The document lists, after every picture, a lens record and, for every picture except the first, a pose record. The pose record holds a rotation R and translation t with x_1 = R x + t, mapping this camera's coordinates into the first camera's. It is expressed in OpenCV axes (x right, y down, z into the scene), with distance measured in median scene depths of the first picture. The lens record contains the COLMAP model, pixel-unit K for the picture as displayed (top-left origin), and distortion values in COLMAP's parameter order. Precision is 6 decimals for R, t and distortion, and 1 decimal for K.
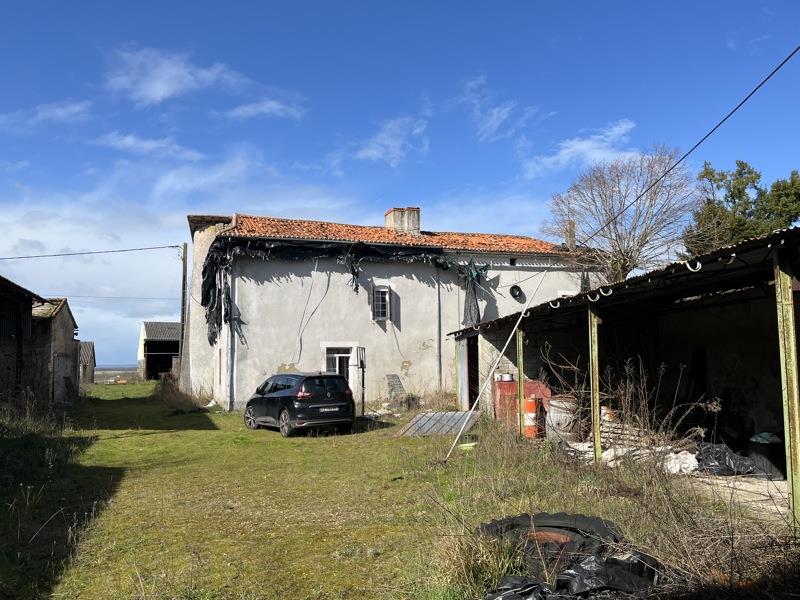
lens RADIAL K [[611.2, 0, 400.0], [0, 611.2, 300.0], [0, 0, 1]] dist [0.015645, -0.001453]
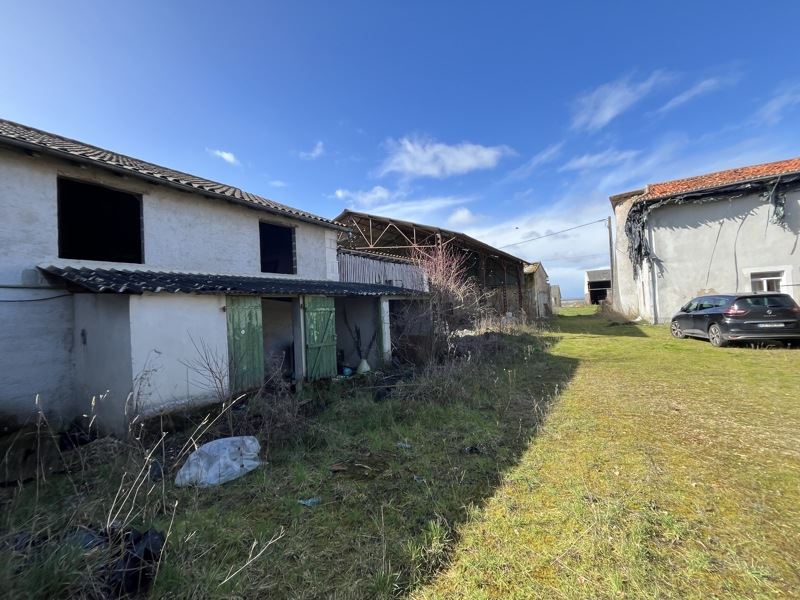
lens RADIAL K [[324.7, 0, 400.0], [0, 324.7, 300.0], [0, 0, 1]] dist [-0.000923, -0.000124]
pose [[0.603426, -0.034407, -0.796676, -0.044294], [0.122727, 0.991173, 0.050150, 0.020685], [0.787918, -0.128035, 0.602322, 0.116756]]
